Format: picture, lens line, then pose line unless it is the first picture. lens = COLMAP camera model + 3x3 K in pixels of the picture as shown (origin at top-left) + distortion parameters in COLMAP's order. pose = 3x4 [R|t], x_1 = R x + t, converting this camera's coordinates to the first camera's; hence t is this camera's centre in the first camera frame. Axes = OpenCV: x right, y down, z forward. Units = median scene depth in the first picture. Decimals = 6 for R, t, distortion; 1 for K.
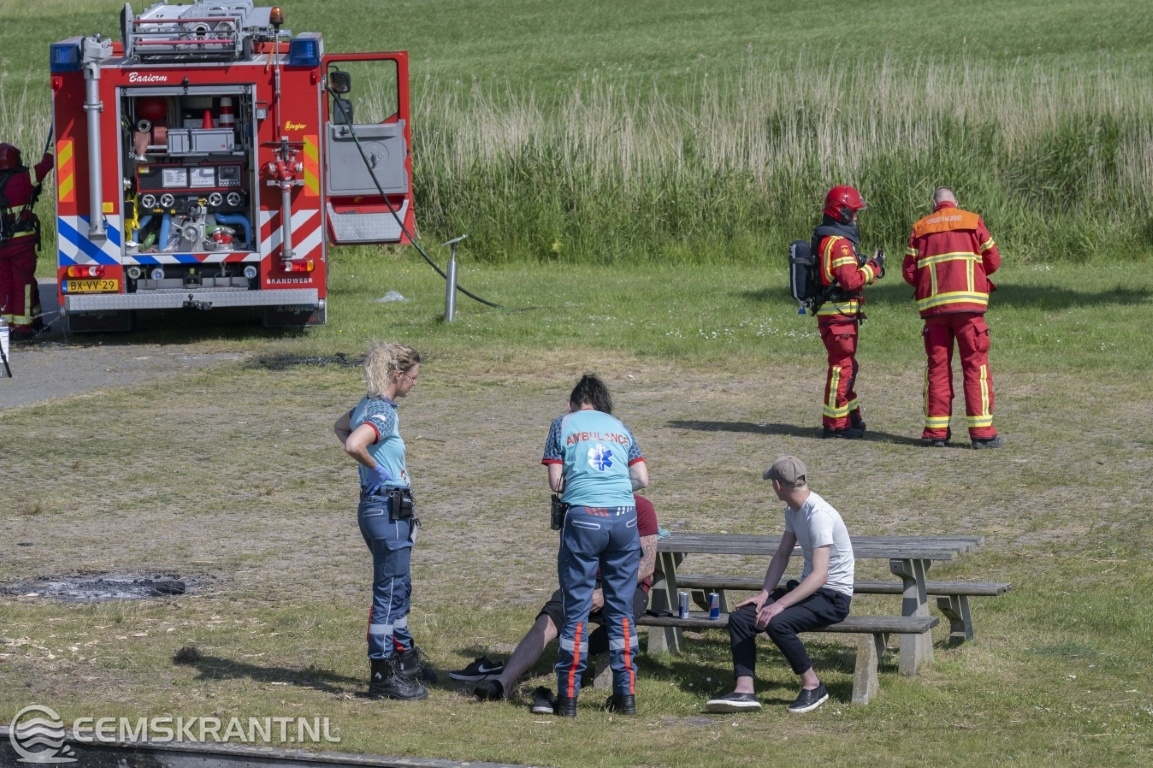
lens RADIAL K [[4809.5, 0, 578.5], [0, 4809.5, 383.8], [0, 0, 1]] dist [0.157044, 0.000000]
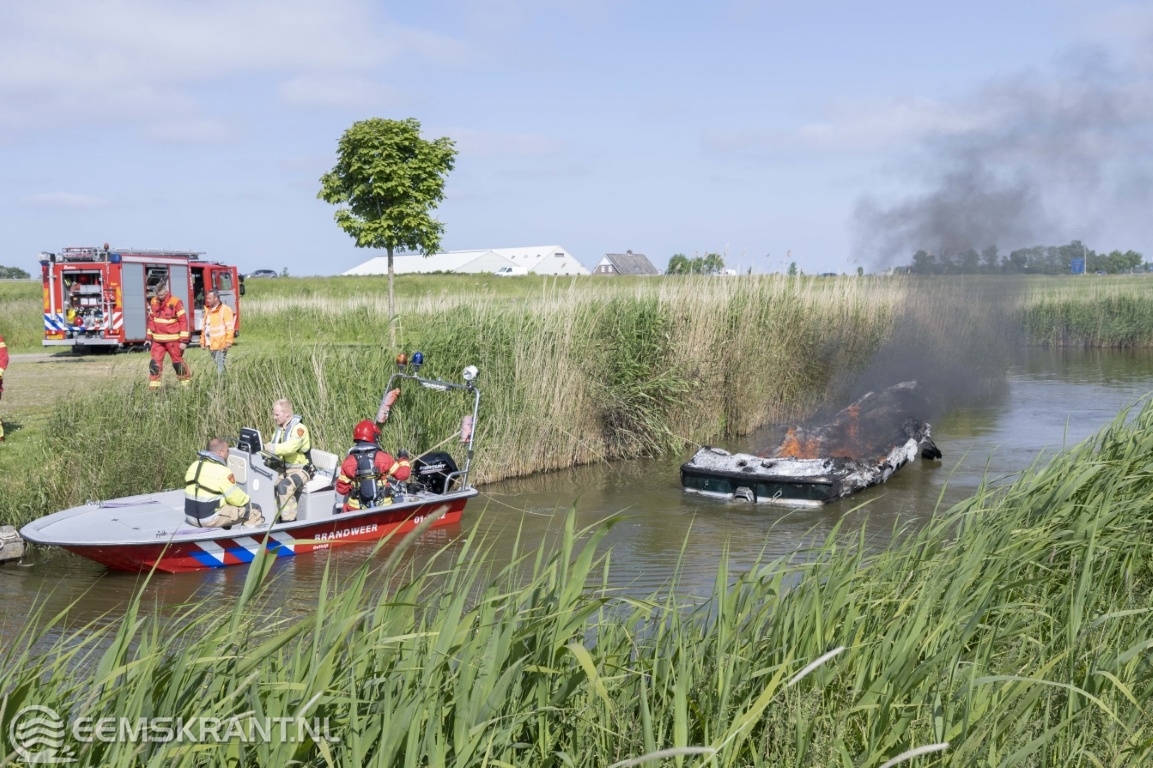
lens RADIAL K [[1189.7, 0, 581.0], [0, 1189.7, 388.4], [0, 0, 1]] dist [-0.008518, 0.000000]
pose [[0.962036, 0.027630, -0.271520, 0.414047], [-0.031083, 0.999481, -0.008423, 0.007511], [0.271147, 0.016543, 0.962396, 0.379807]]
